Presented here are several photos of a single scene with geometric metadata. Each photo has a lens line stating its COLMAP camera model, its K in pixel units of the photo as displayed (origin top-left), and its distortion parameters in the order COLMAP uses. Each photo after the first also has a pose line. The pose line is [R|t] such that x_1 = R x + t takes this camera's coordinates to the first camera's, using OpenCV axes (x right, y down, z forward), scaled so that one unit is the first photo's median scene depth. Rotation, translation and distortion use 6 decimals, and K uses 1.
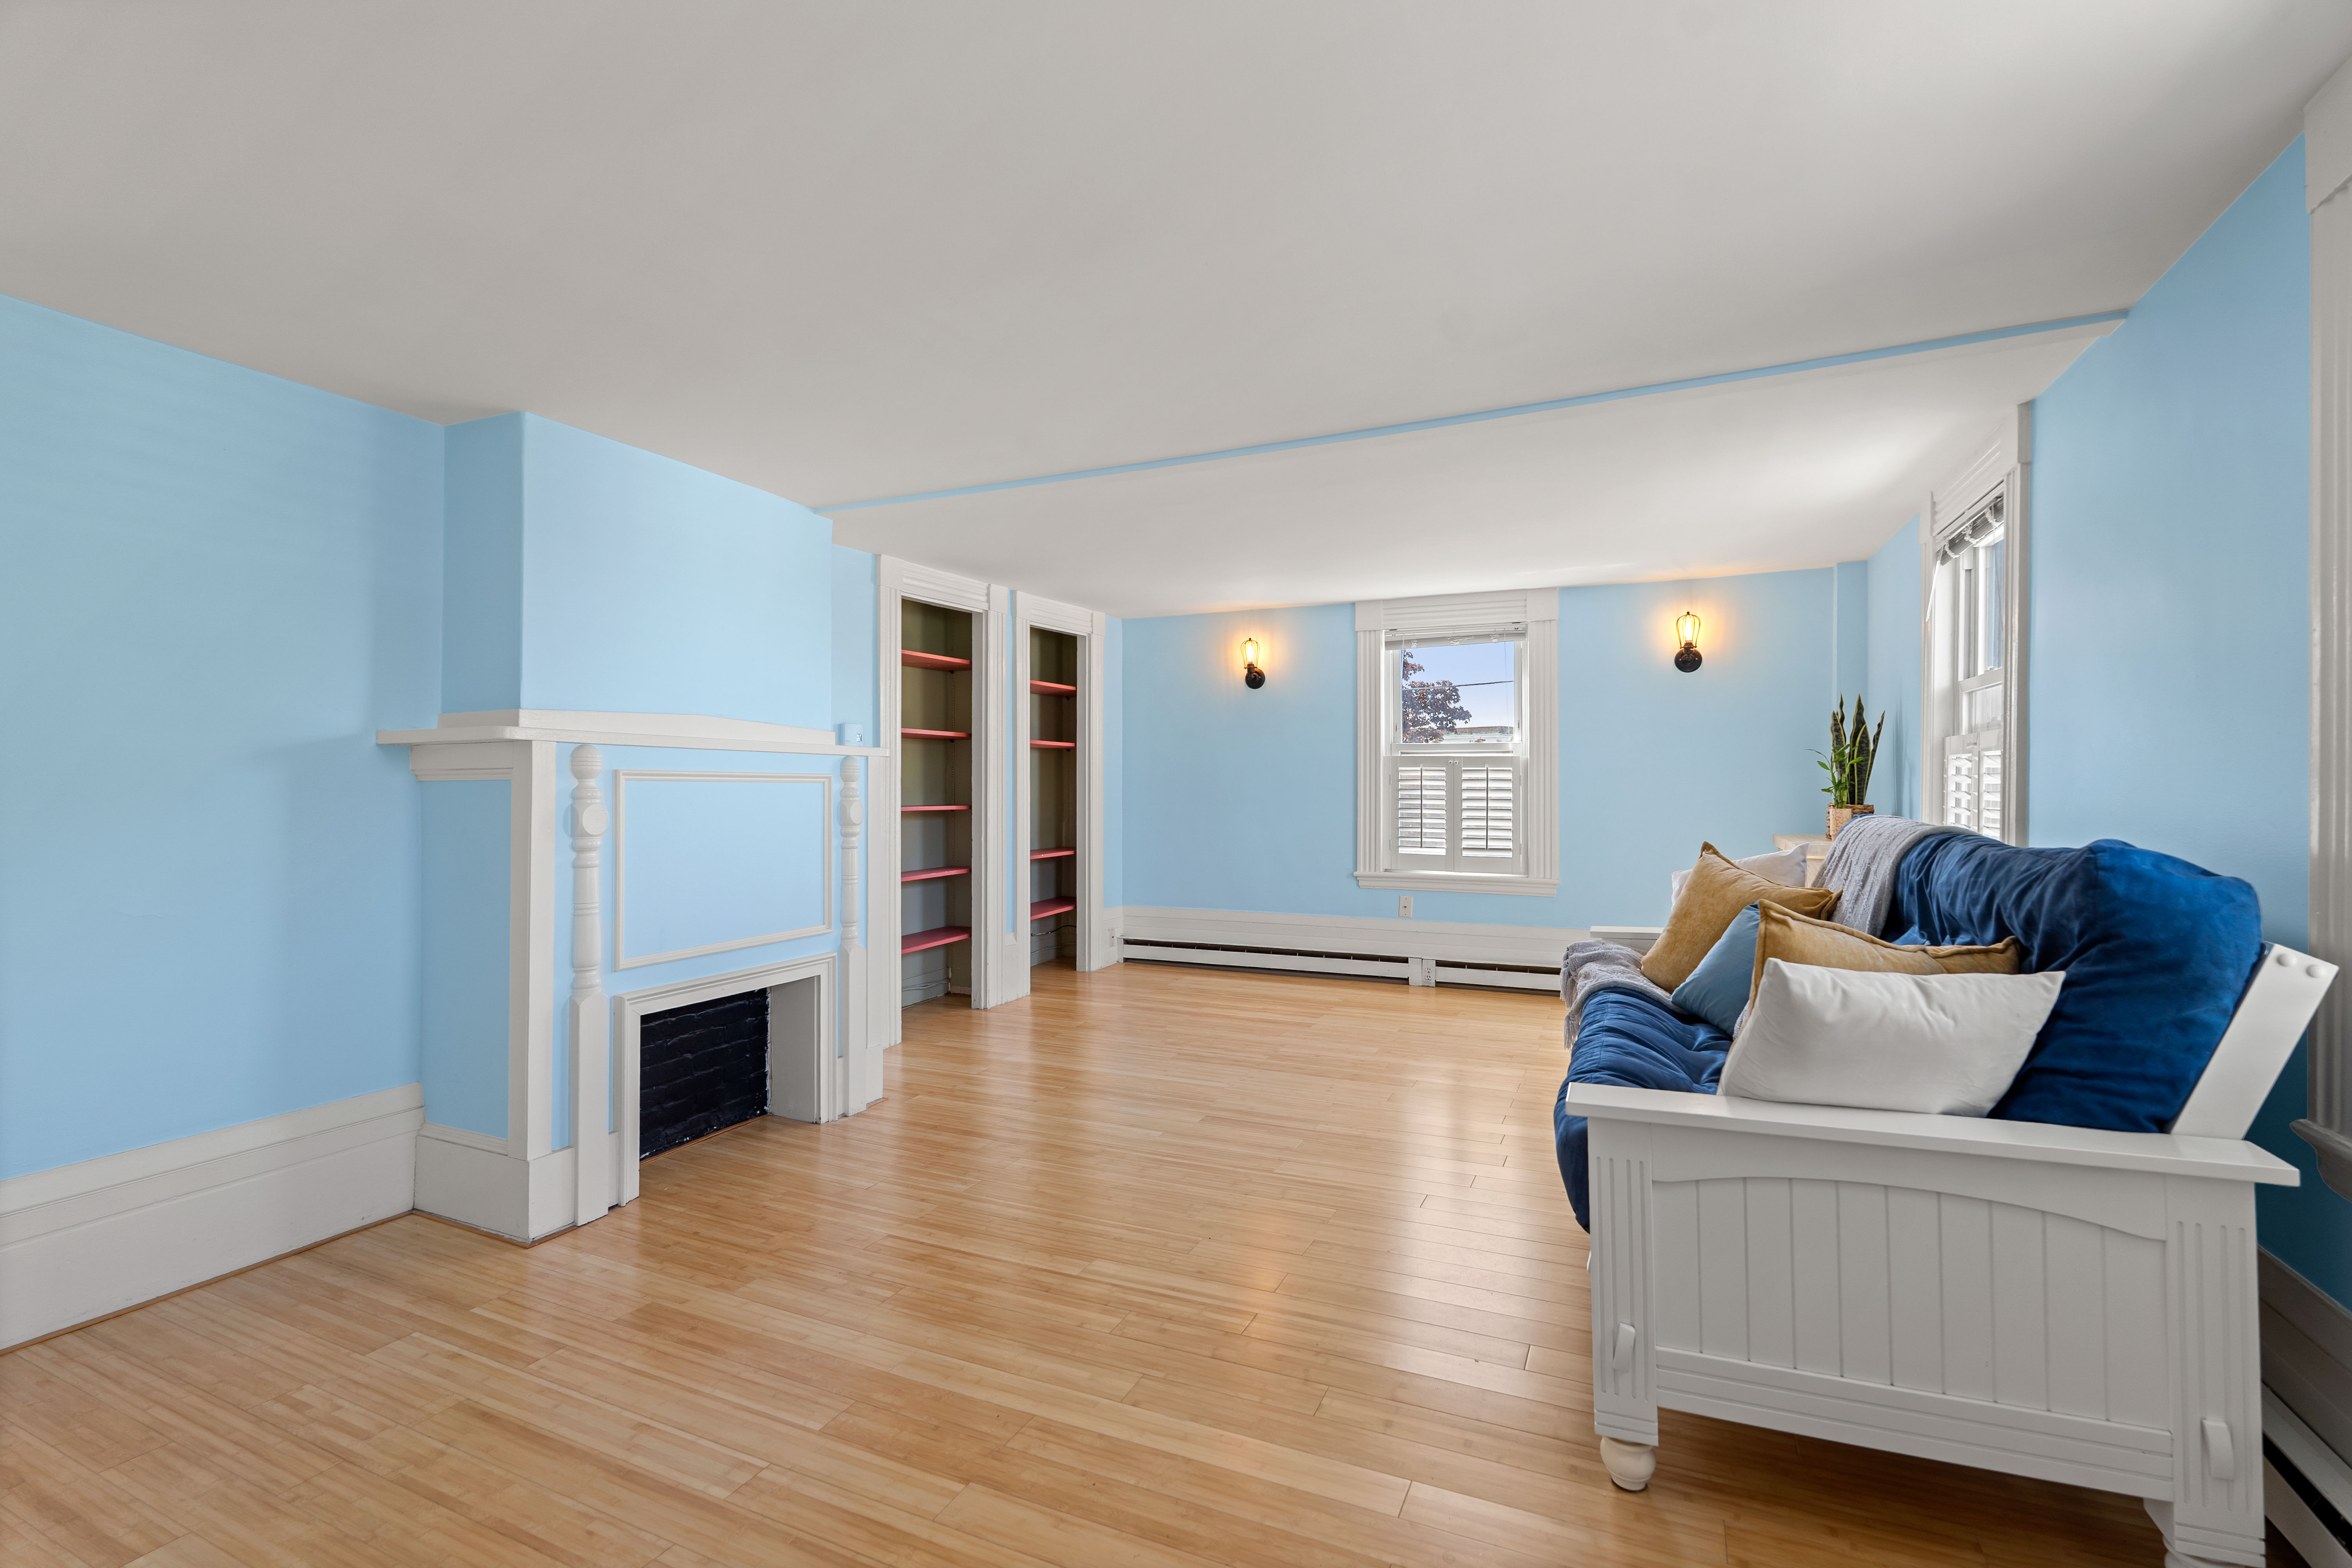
lens RADIAL K [[1050.7, 0, 1167.1], [0, 1050.7, 771.2], [0, 0, 1]] dist [-0.002109, 0.001451]
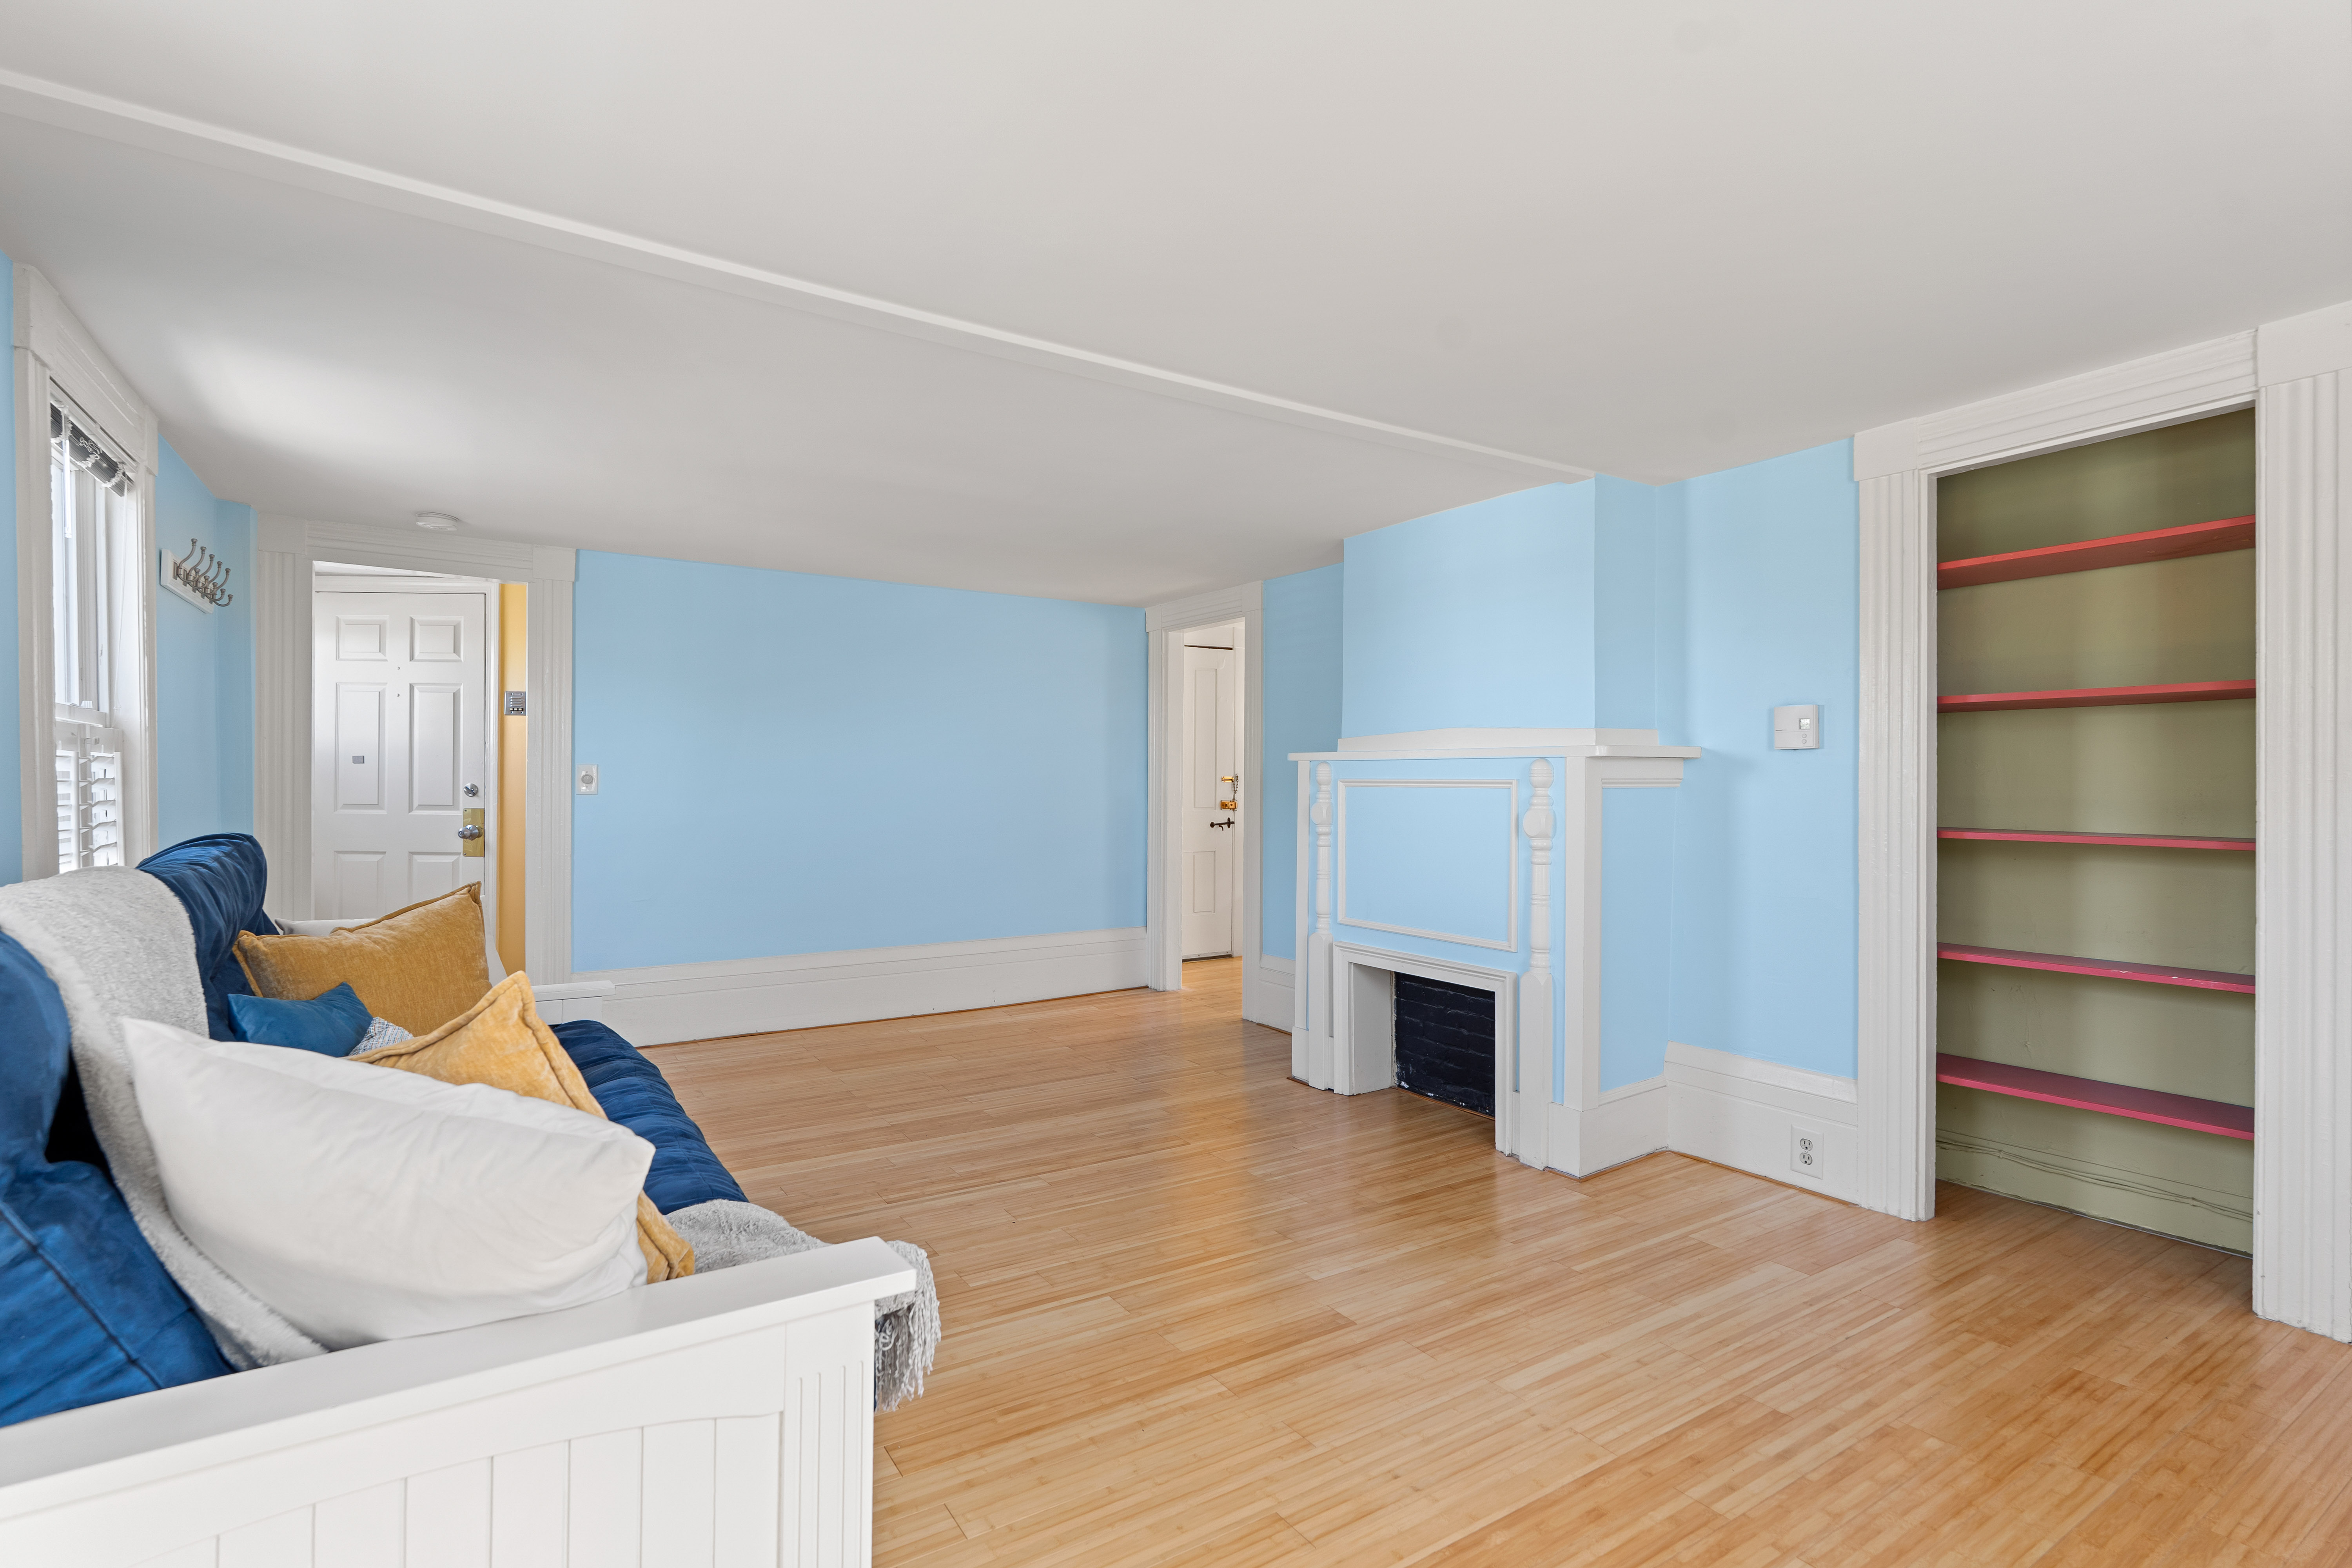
lens RADIAL K [[1126.9, 0, 1198.5], [0, 1126.9, 785.4], [0, 0, 1]] dist [0.003485, -0.000152]
pose [[-0.525422, -0.000375, -0.850841, 0.458944], [0.007463, 0.999959, -0.005050, 0.007283], [0.850809, -0.009003, -0.525398, 0.891055]]
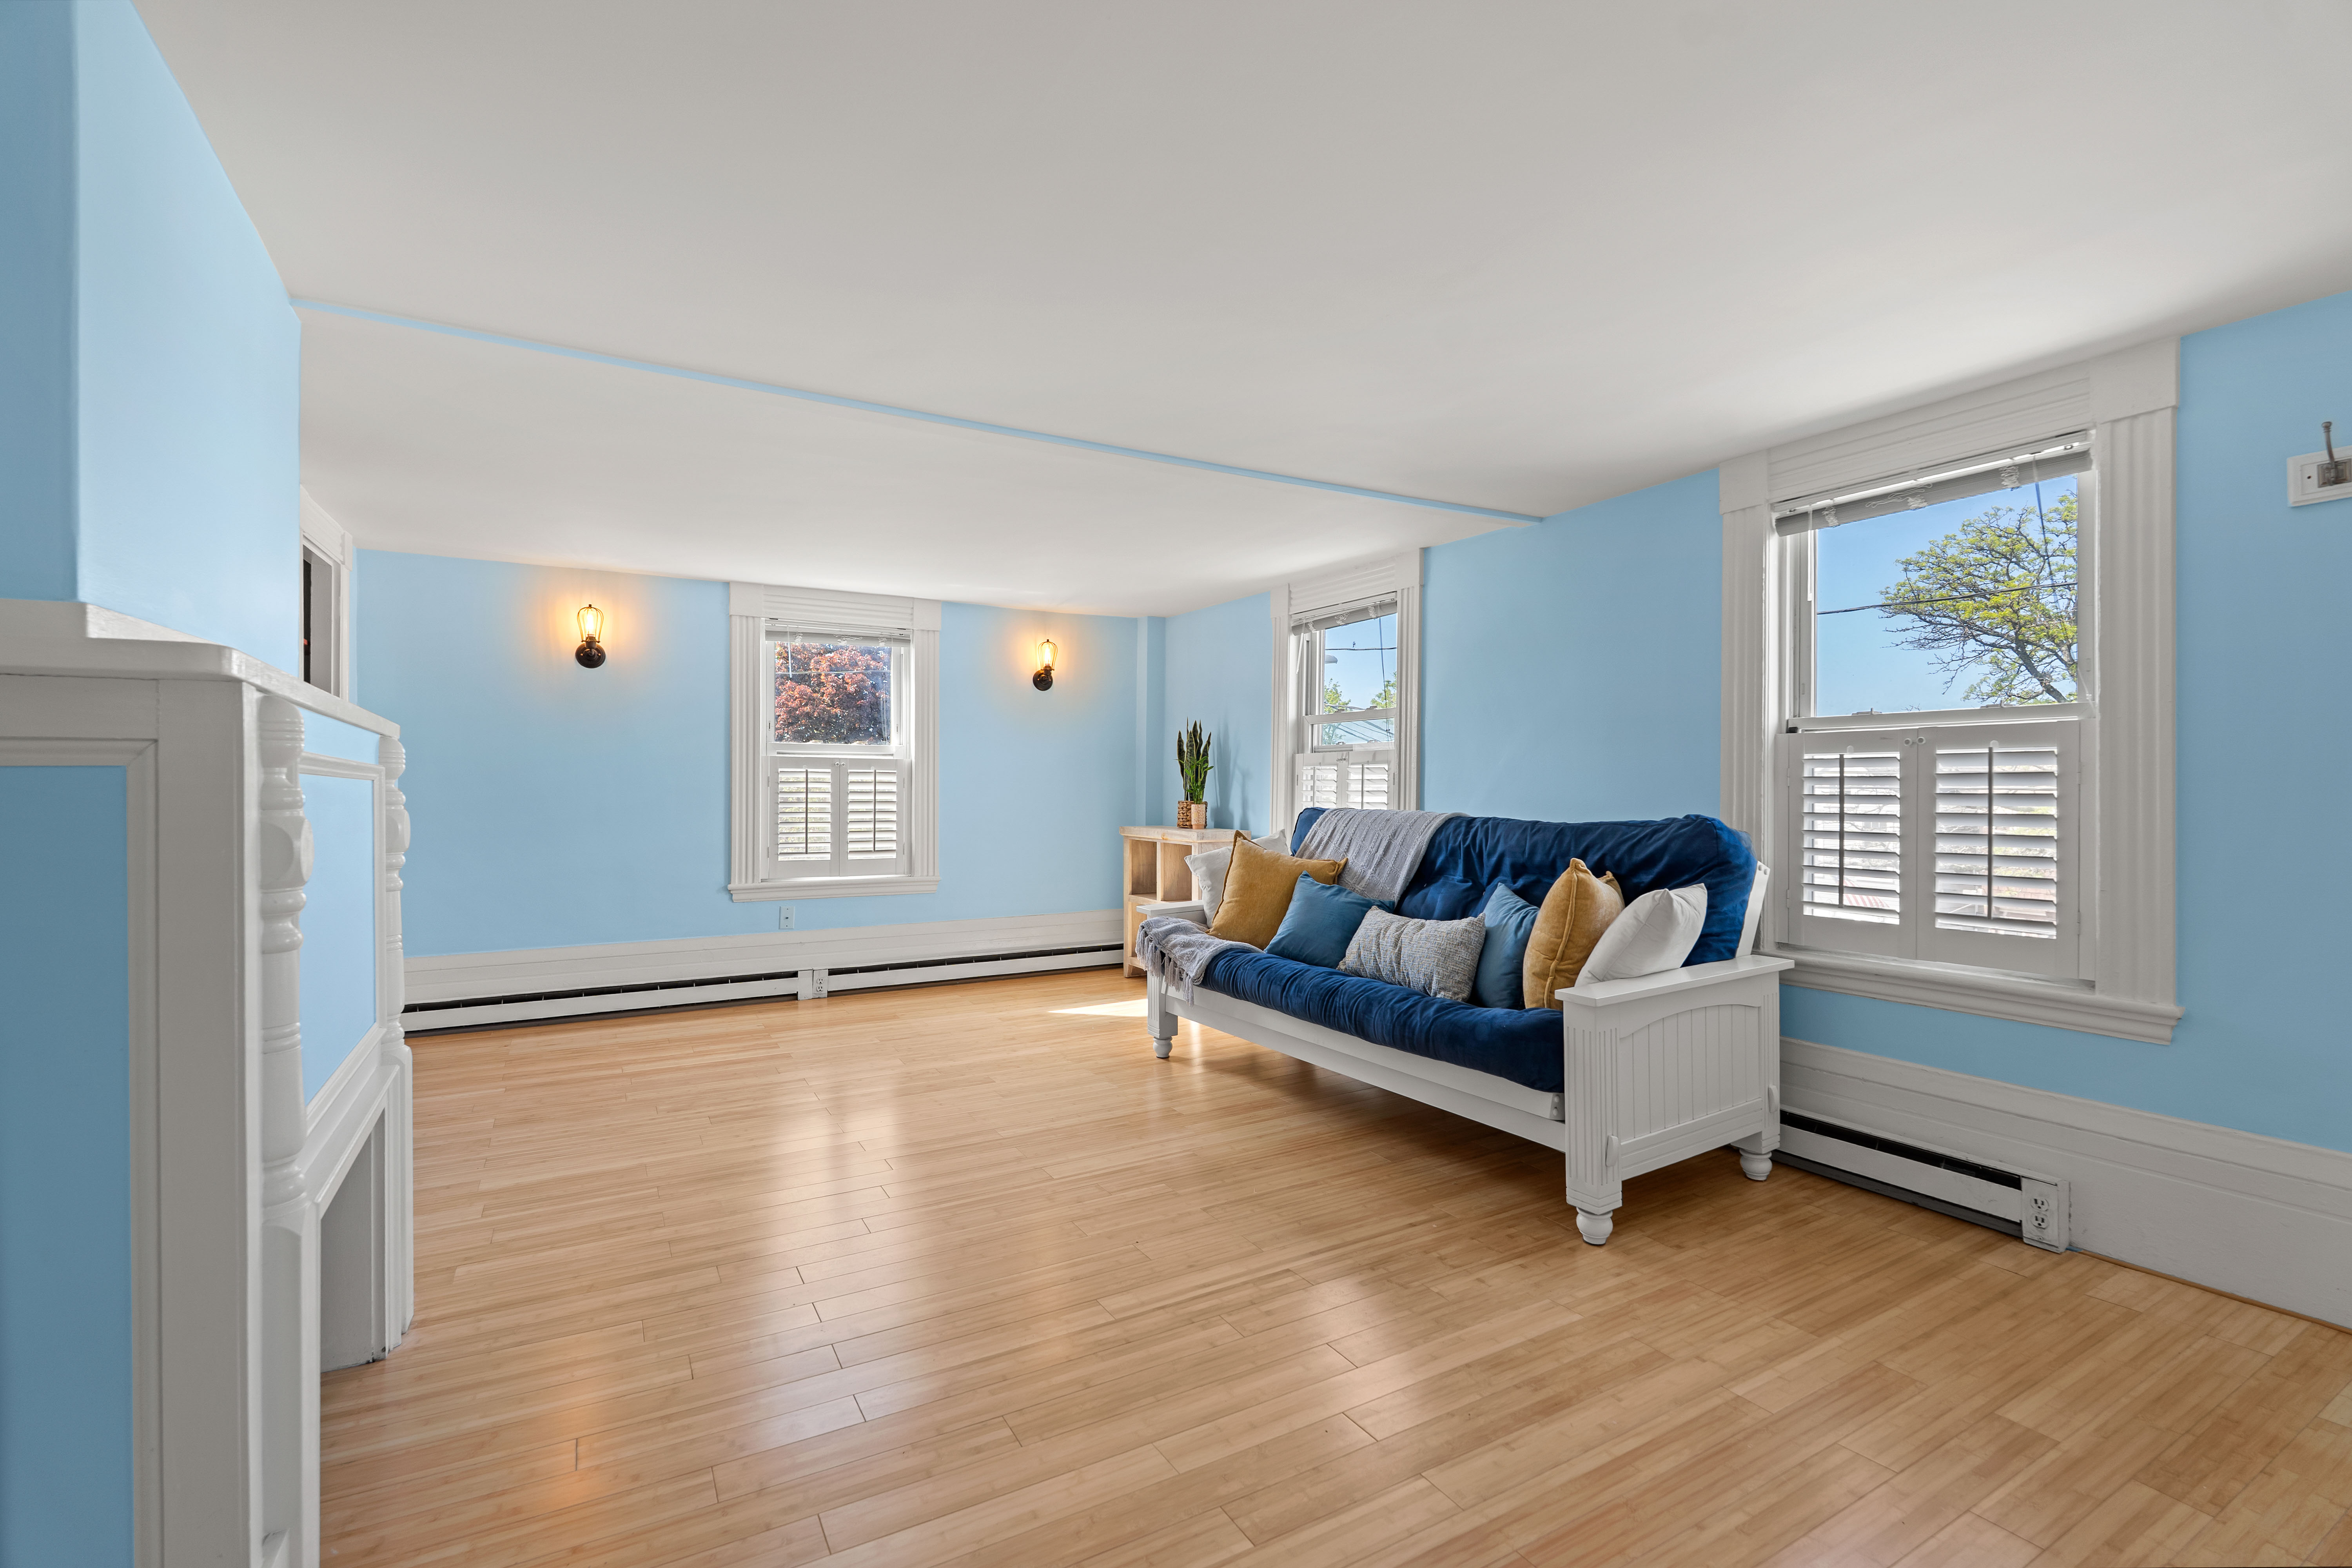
lens RADIAL K [[1050.7, 0, 1177.0], [0, 1050.7, 787.2], [0, 0, 1]] dist [-0.002109, 0.001451]
pose [[0.576463, 0.001416, 0.817122, -0.380069], [-0.010458, 0.999929, 0.005645, 0.004657], [-0.817056, -0.011800, 0.576437, 0.204735]]
